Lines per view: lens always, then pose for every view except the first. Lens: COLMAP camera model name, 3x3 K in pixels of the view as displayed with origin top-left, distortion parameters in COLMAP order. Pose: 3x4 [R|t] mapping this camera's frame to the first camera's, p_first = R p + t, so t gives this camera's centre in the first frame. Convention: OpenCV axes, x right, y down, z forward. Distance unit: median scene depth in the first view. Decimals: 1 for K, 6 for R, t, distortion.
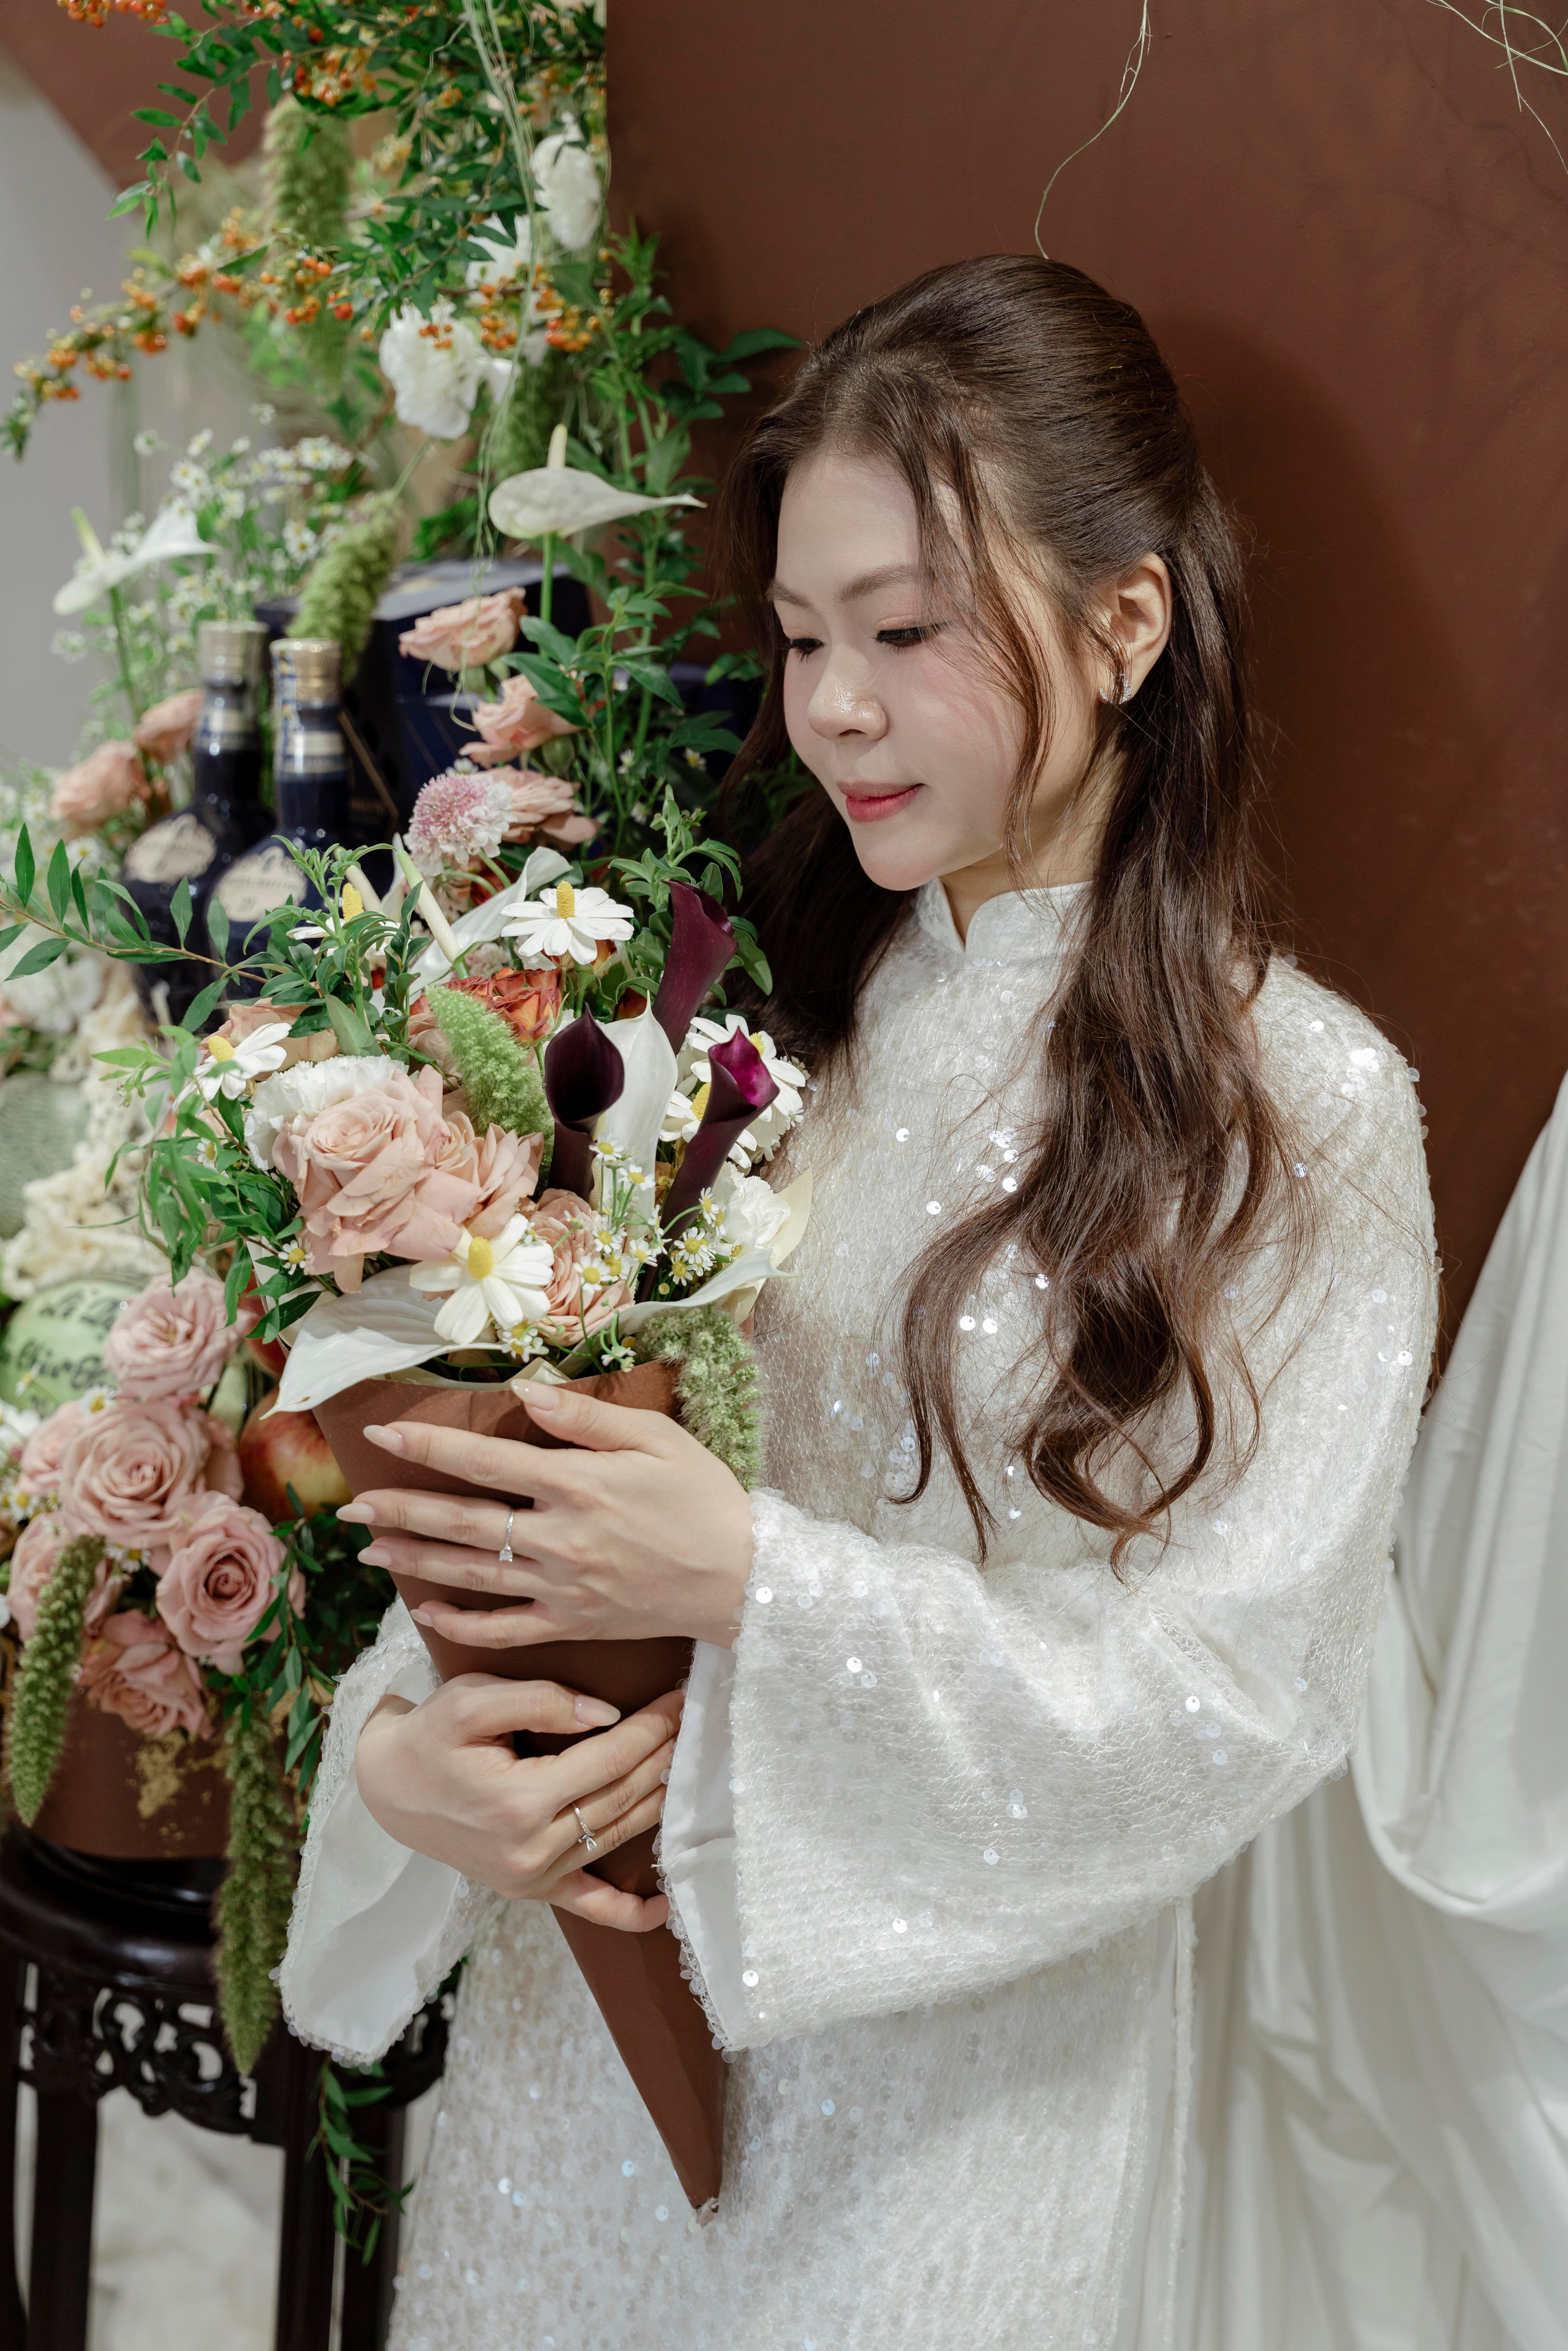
lens RADIAL K [[3305.7, 0, 827.8], [0, 3305.7, 761.7], [0, 0, 1]] dist [0.032390, -0.022107]
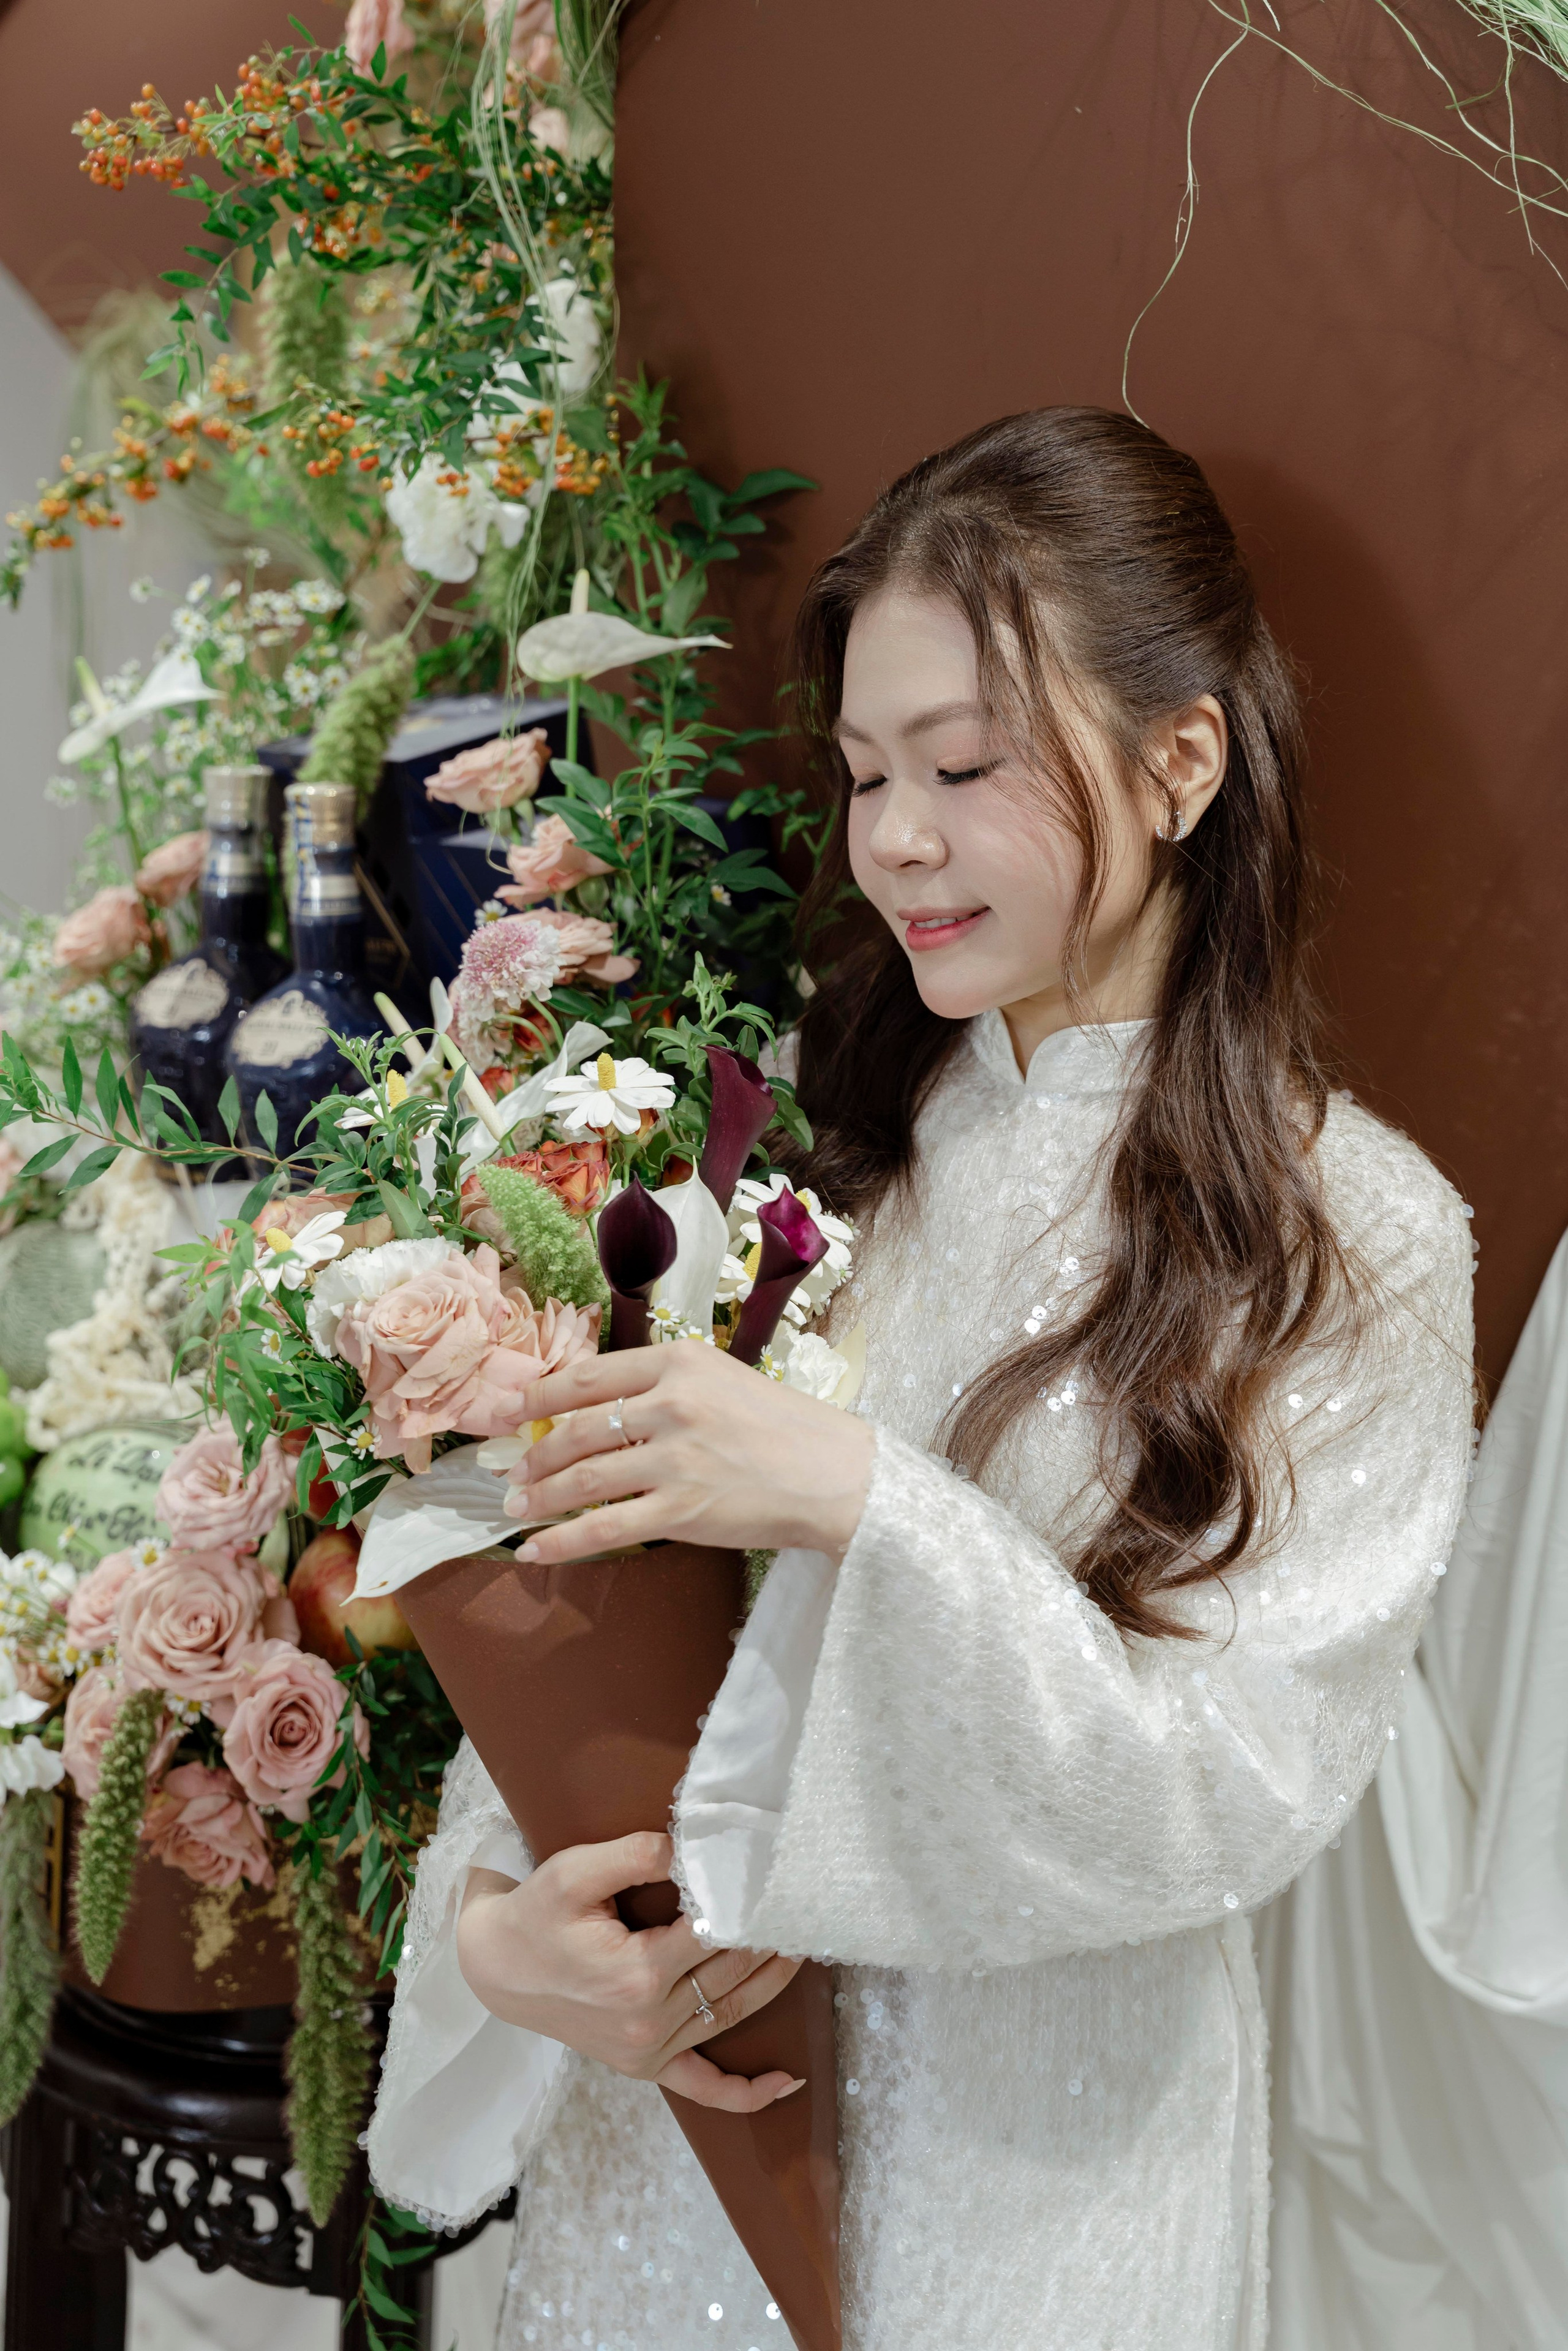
lens RADIAL K [[3305.7, 0, 827.8], [0, 3305.7, 761.7], [0, 0, 1]] dist [0.032390, -0.022107]
pose [[0.998615, -0.025443, 0.046051, -0.052663], [0.026708, 0.999277, -0.027064, -0.013008], [-0.045329, 0.028256, 0.998572, -0.016909]]
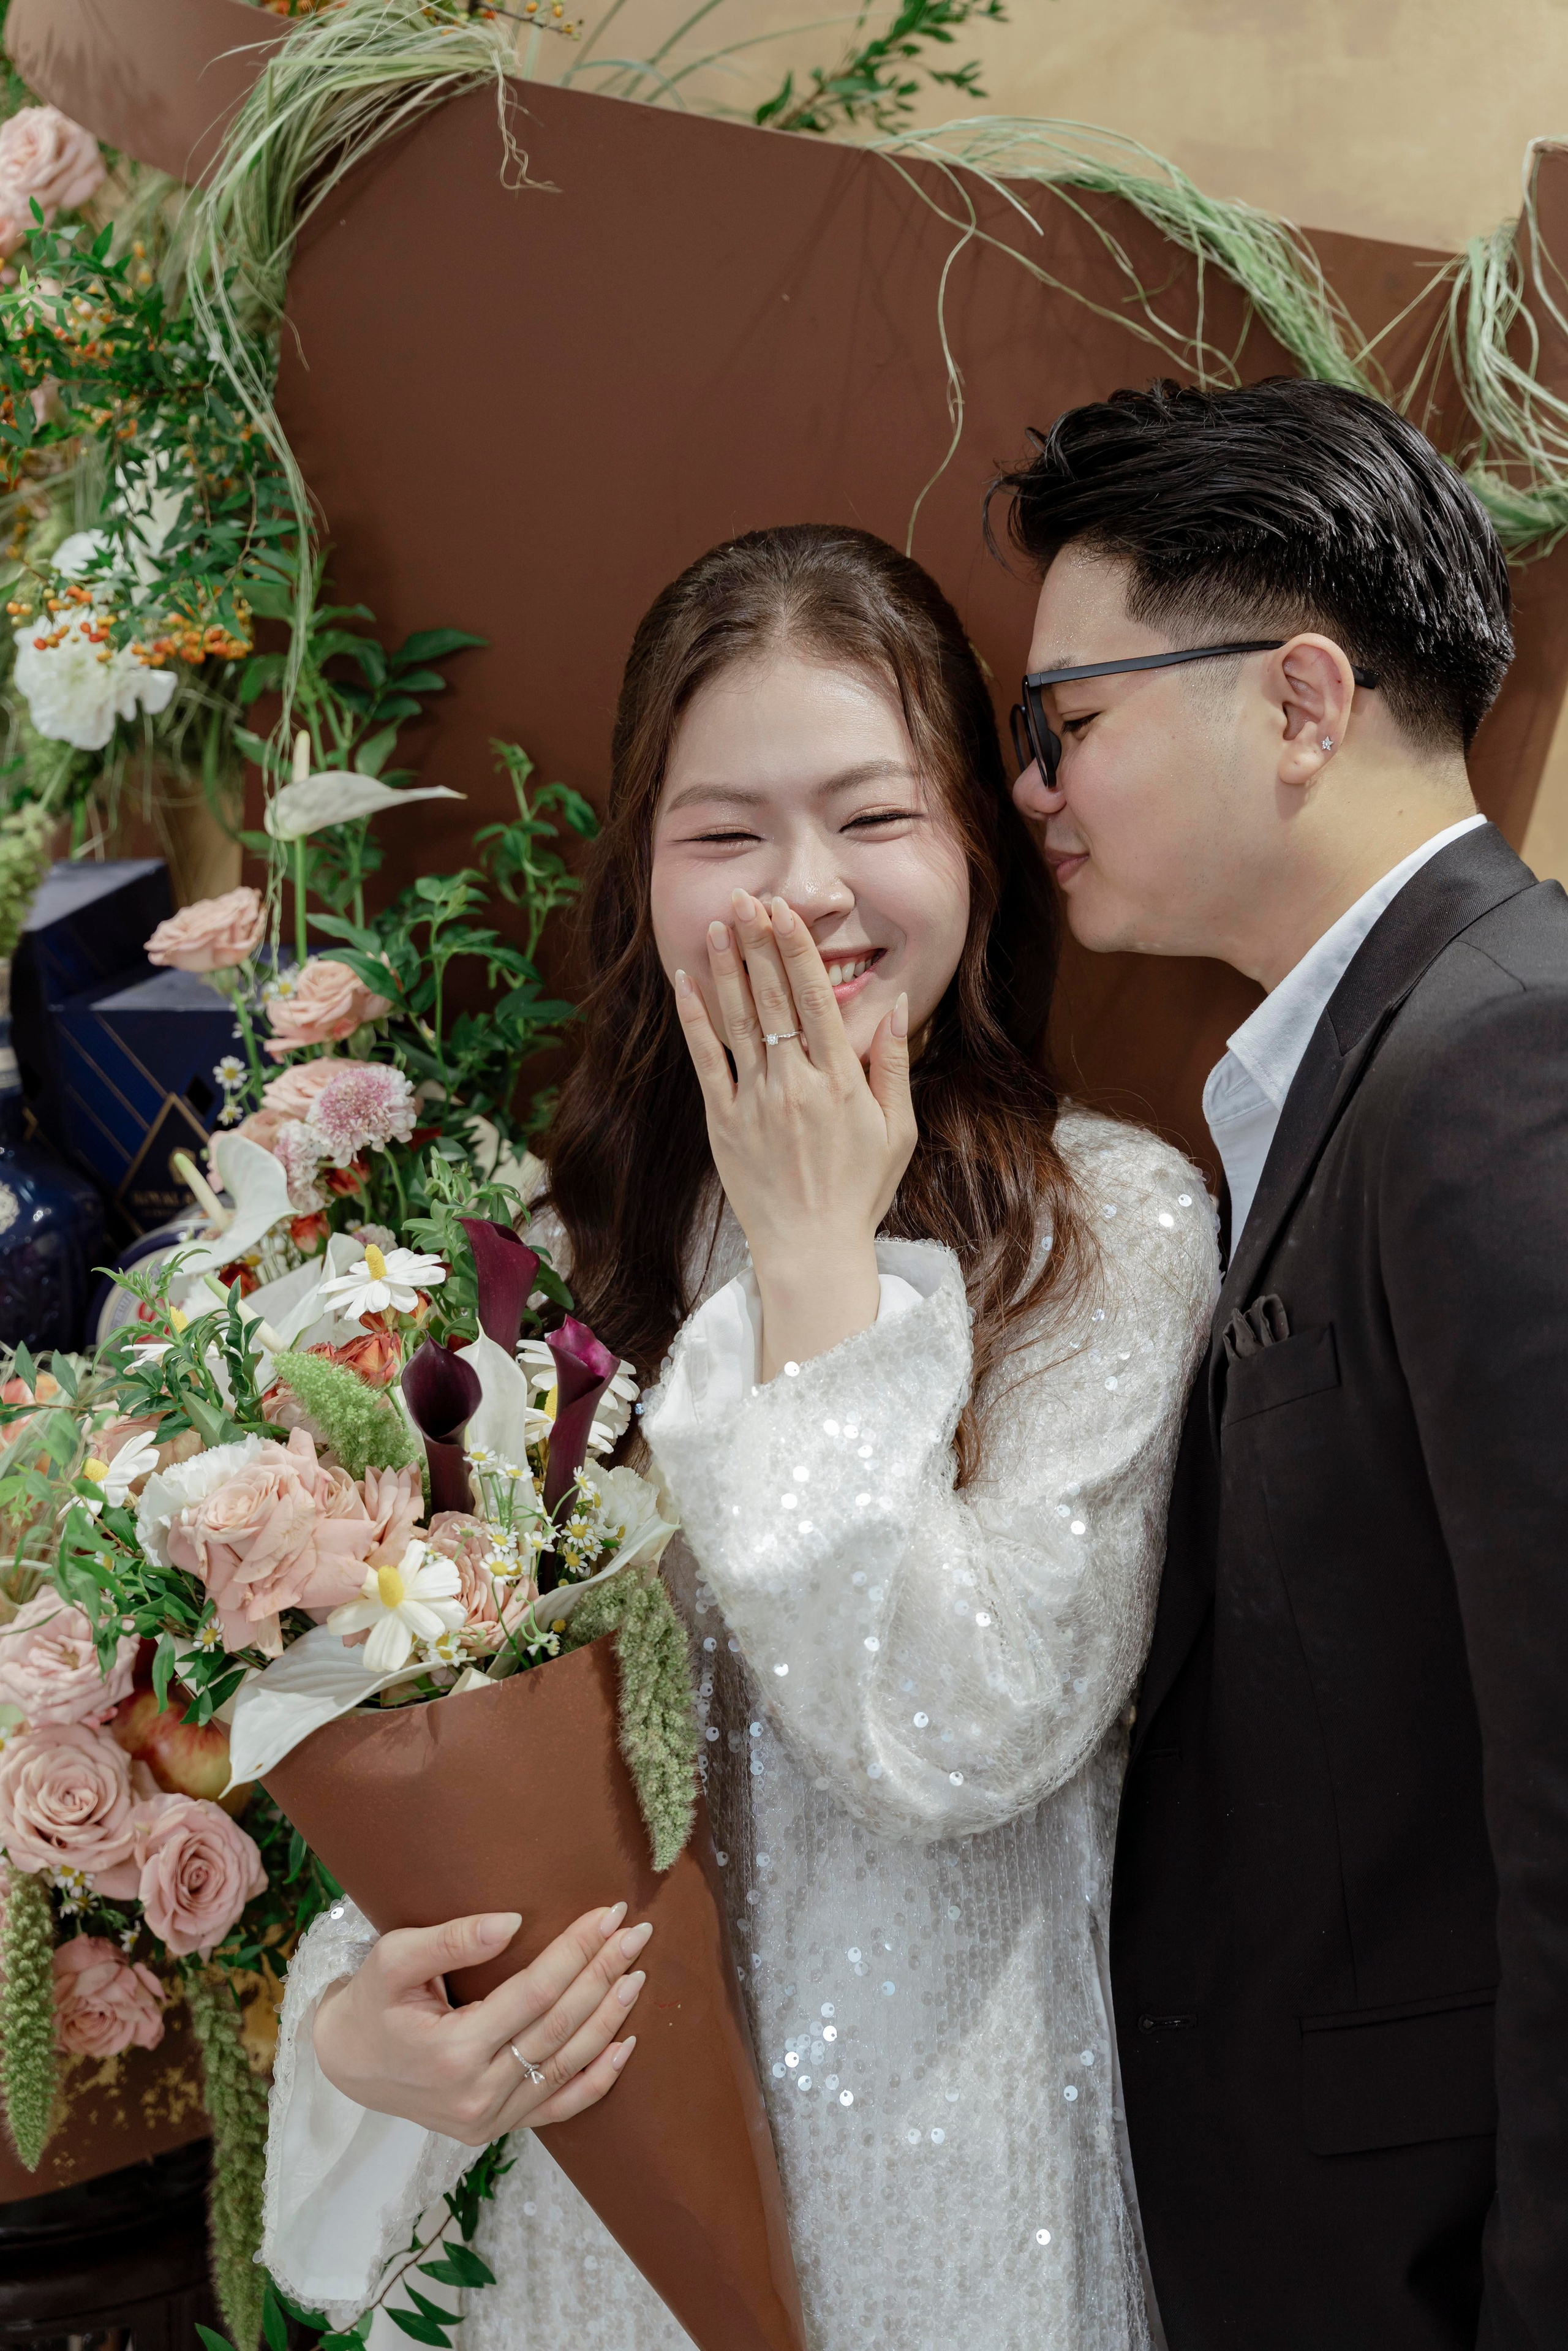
lens RADIAL K [[3279.1, 0, 782.6], [0, 3279.1, 822.6], [0, 0, 1]] dist [0.013299, 0.010489]
pose [[0.894074, -0.081328, 0.440474, -0.399663], [0.100217, 0.994770, -0.019749, -0.035874], [-0.436564, 0.061800, 0.897548, -0.006794]]
